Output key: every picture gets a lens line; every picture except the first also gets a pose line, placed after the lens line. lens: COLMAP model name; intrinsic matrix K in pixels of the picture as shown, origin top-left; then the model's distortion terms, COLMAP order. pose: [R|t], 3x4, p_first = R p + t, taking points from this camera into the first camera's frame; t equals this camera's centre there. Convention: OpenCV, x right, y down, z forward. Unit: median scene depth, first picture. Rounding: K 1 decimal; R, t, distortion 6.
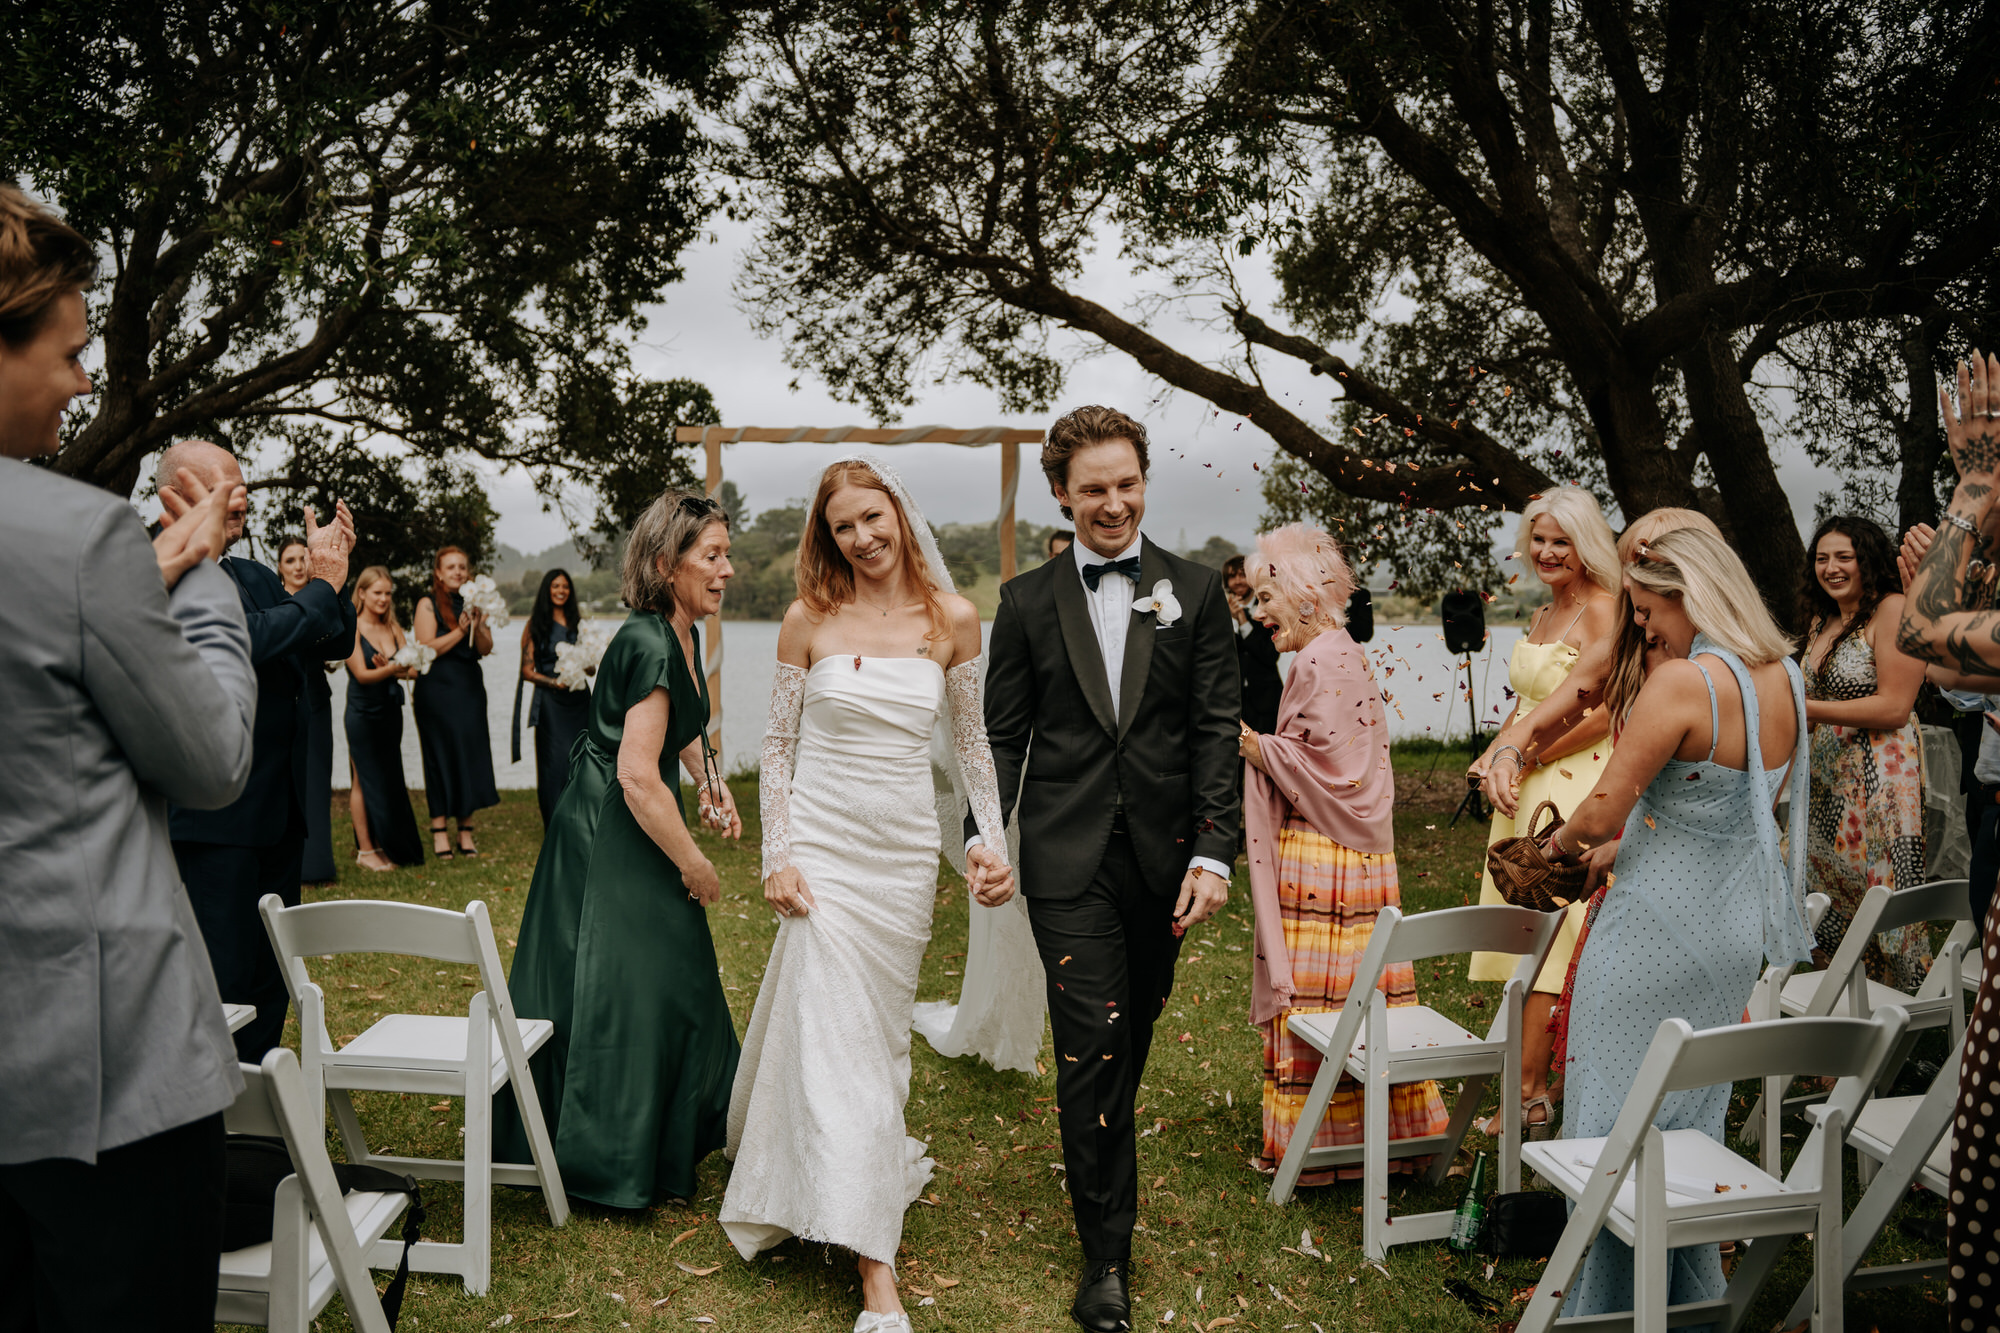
lens RADIAL K [[1617.2, 0, 1000.0], [0, 1617.2, 666.5], [0, 0, 1]] dist [-0.175421, 0.151318]
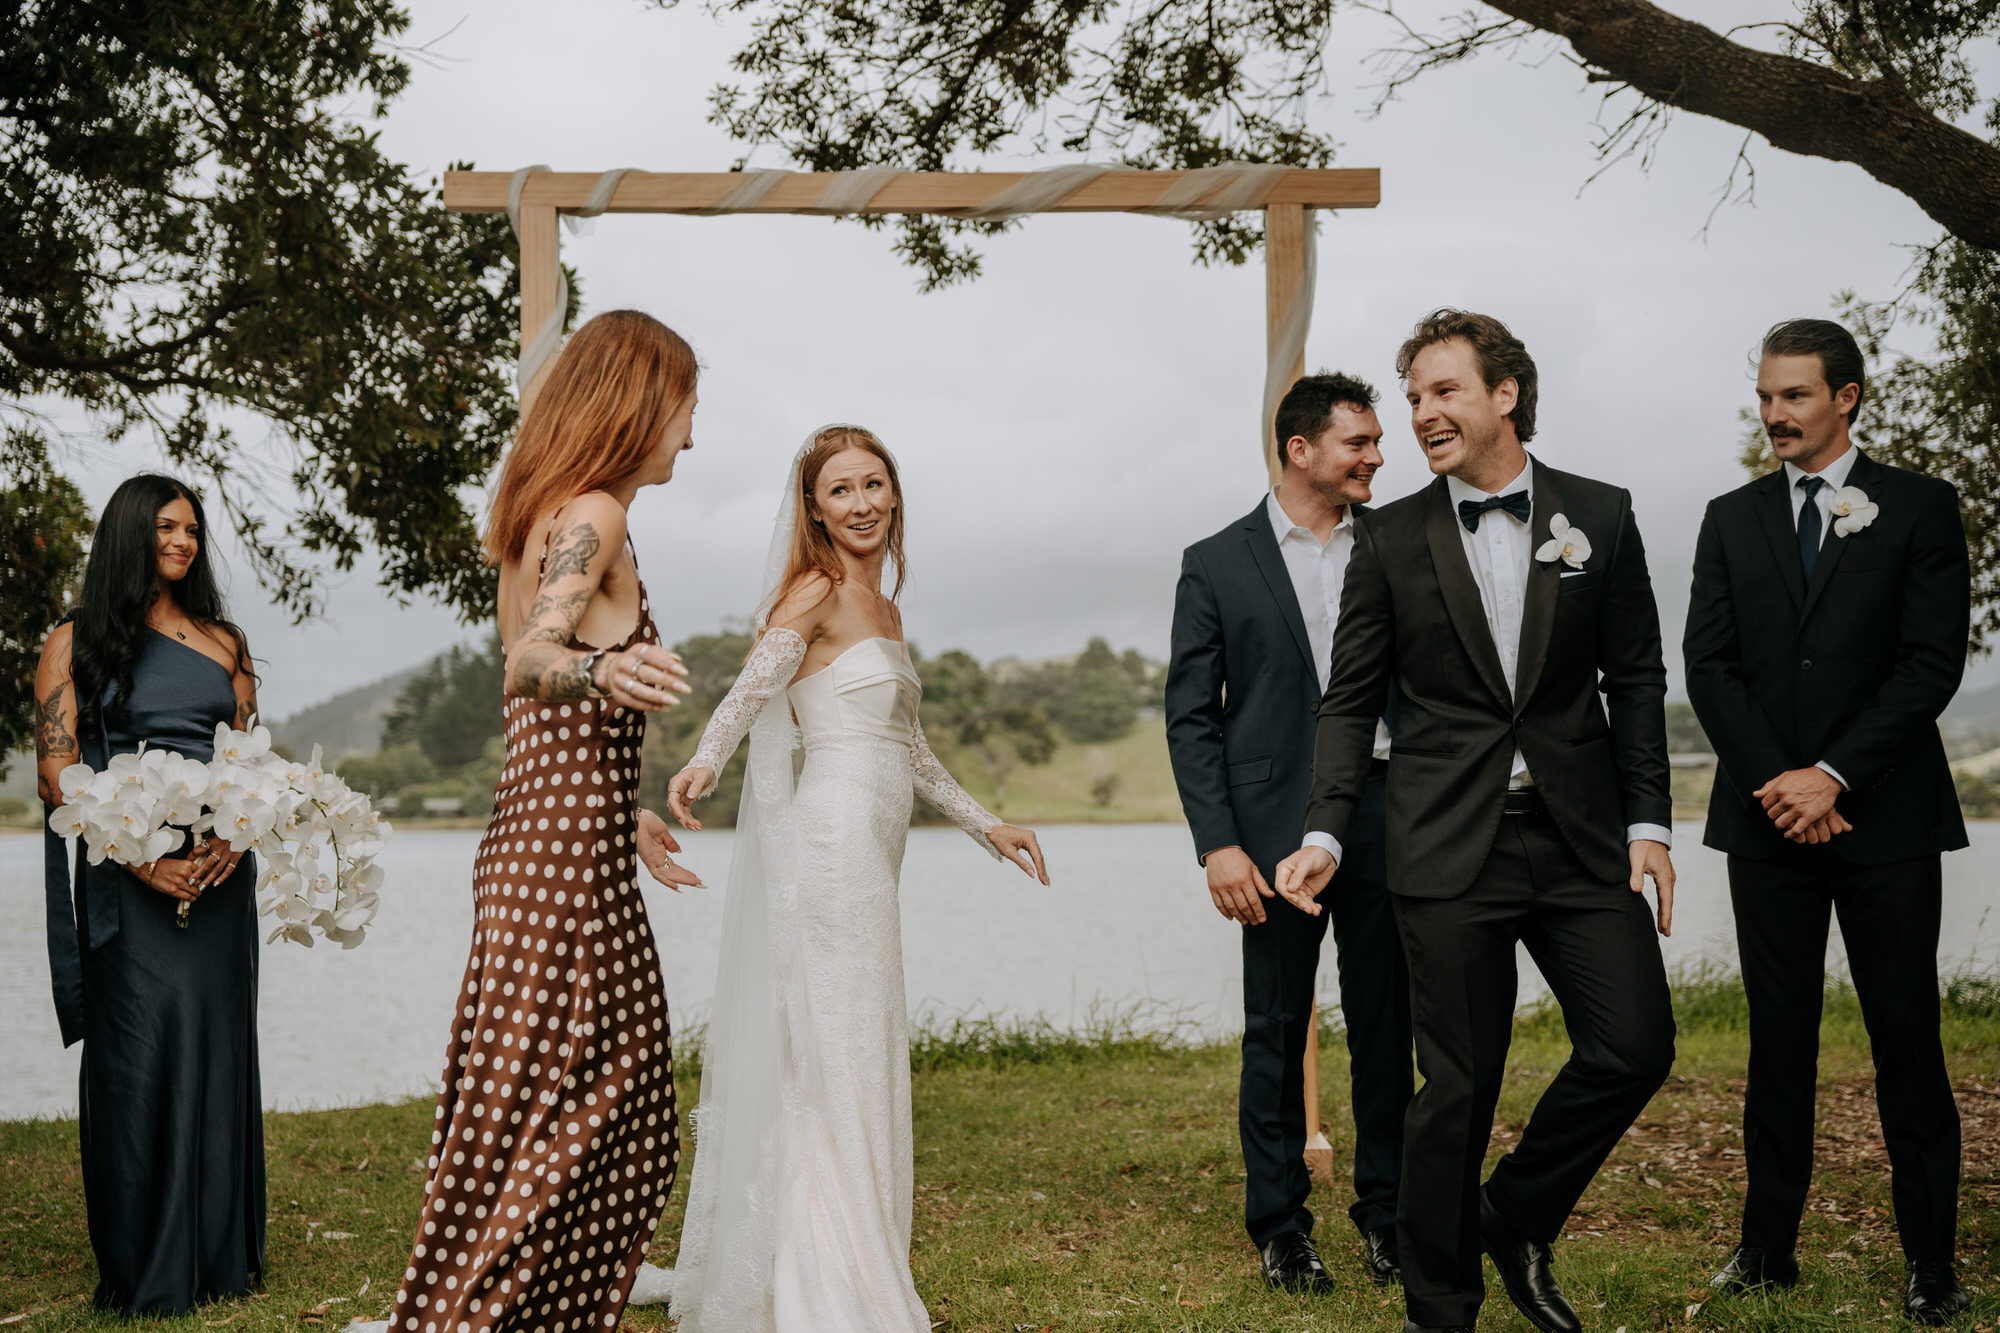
lens RADIAL K [[2693.2, 0, 1000.0], [0, 2693.2, 666.5], [0, 0, 1]] dist [0.291528, -0.000311]
pose [[0.999526, -0.008937, -0.029451, -0.033485], [0.006438, 0.996455, -0.083886, 0.021793], [0.030097, 0.083657, 0.996040, 0.251555]]
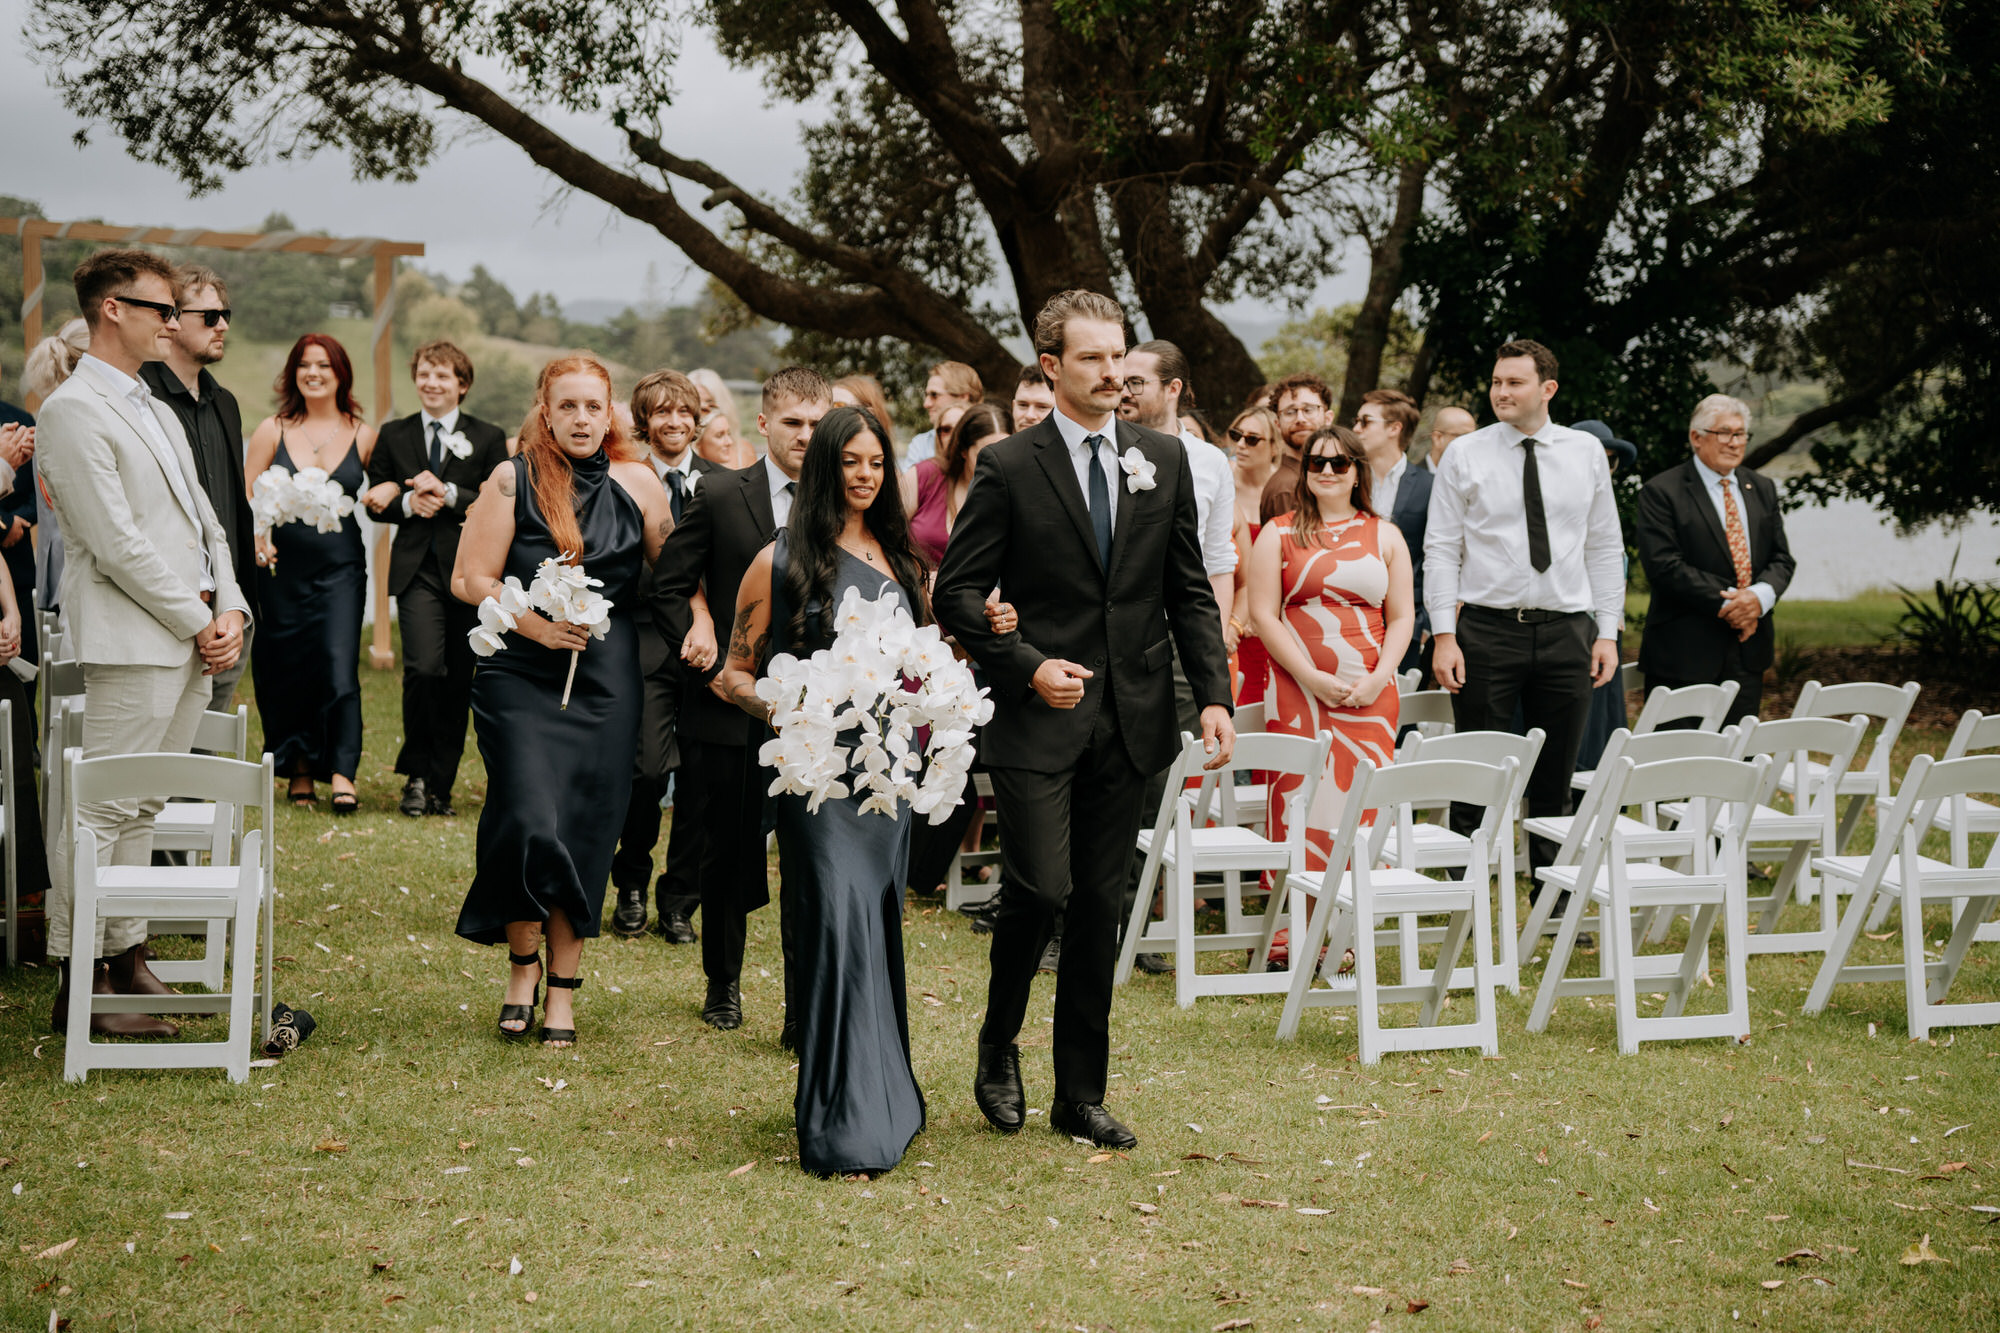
lens RADIAL K [[3526.9, 0, 1000.0], [0, 3526.9, 666.5], [0, 0, 1]] dist [0.438244, -0.004637]
pose [[0.978711, 0.005224, 0.205179, -0.051501], [-0.012001, 0.999422, 0.031799, 0.019409], [-0.204894, -0.033584, 0.978208, -0.804455]]
